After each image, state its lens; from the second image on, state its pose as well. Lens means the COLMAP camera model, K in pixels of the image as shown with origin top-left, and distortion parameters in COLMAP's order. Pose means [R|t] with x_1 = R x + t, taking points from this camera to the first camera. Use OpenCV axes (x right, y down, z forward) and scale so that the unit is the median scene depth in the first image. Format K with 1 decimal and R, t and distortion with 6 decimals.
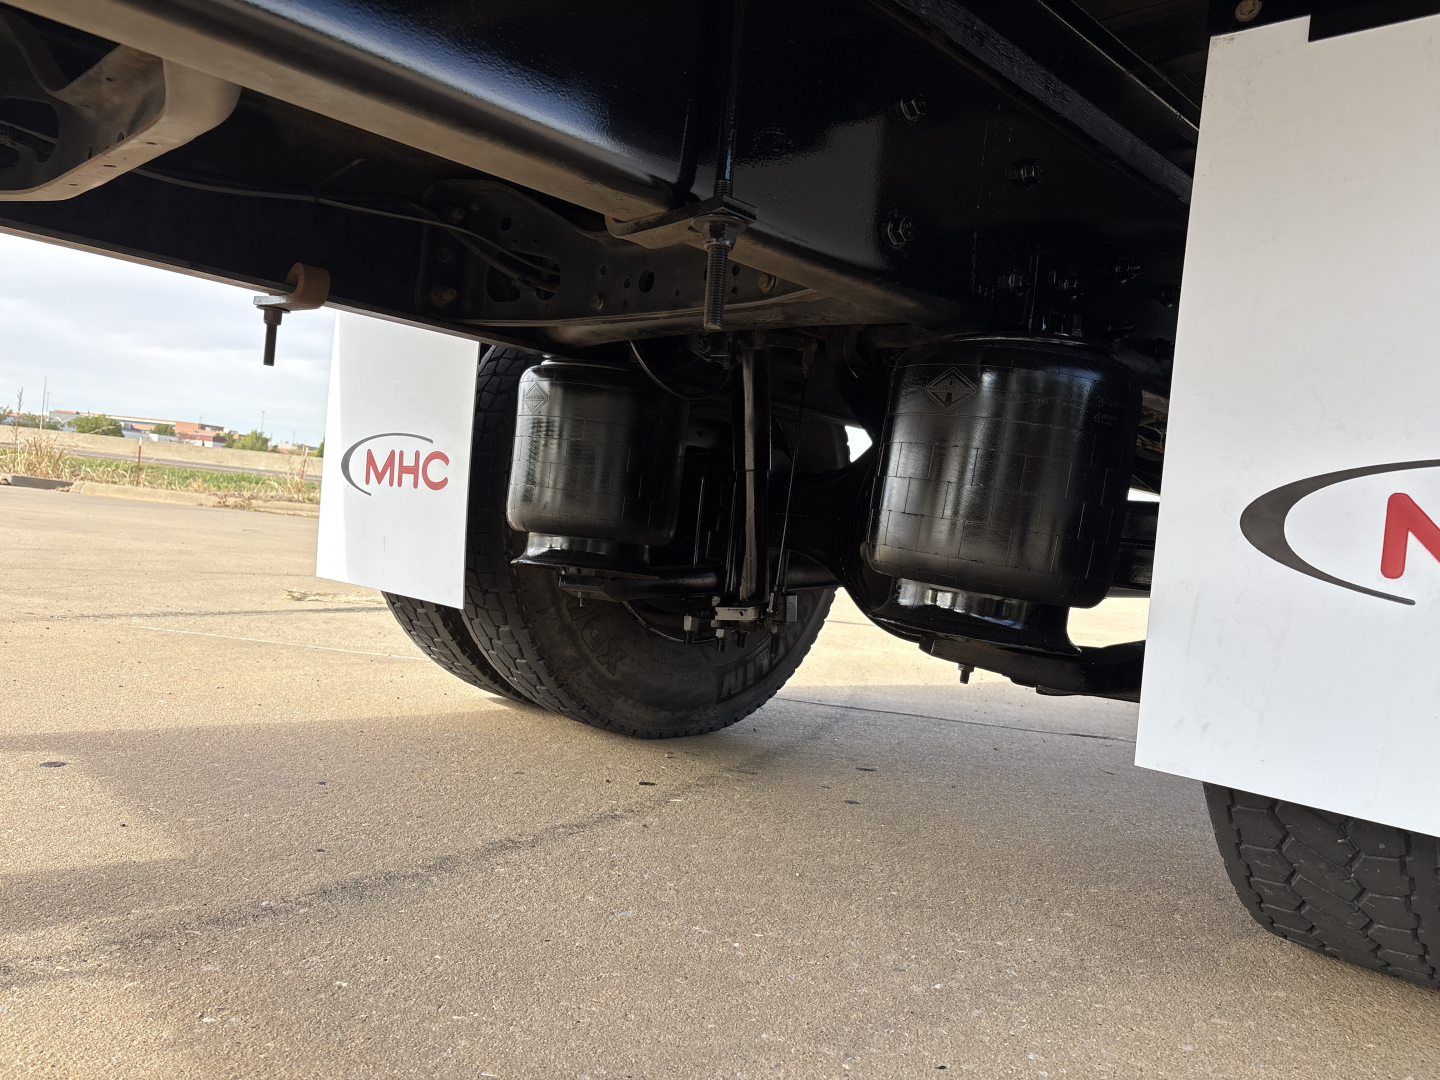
lens RADIAL K [[1090.9, 0, 712.7], [0, 1090.9, 571.6], [0, 0, 1]] dist [0.023986, -0.027559]
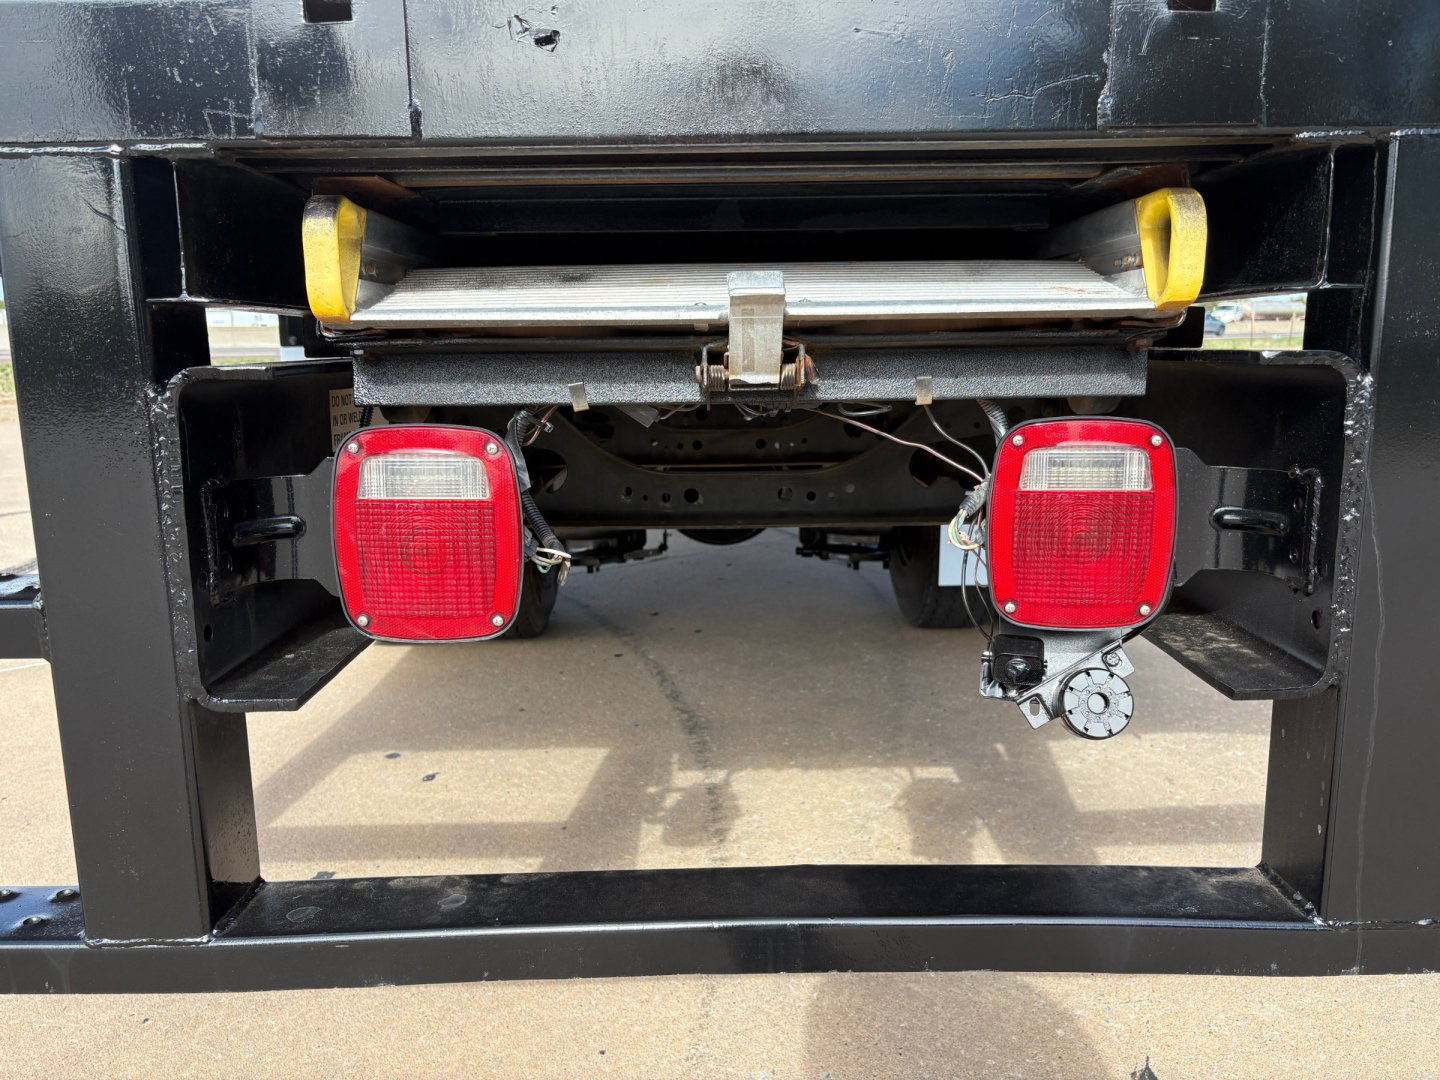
lens RADIAL K [[1090.9, 0, 712.7], [0, 1090.9, 571.6], [0, 0, 1]] dist [0.023986, -0.027559]
pose [[0.683076, -0.255129, 0.684337, -1.709872], [0.108840, 0.962098, 0.250043, -0.554779], [-0.722192, -0.096315, 0.684954, -0.502884]]
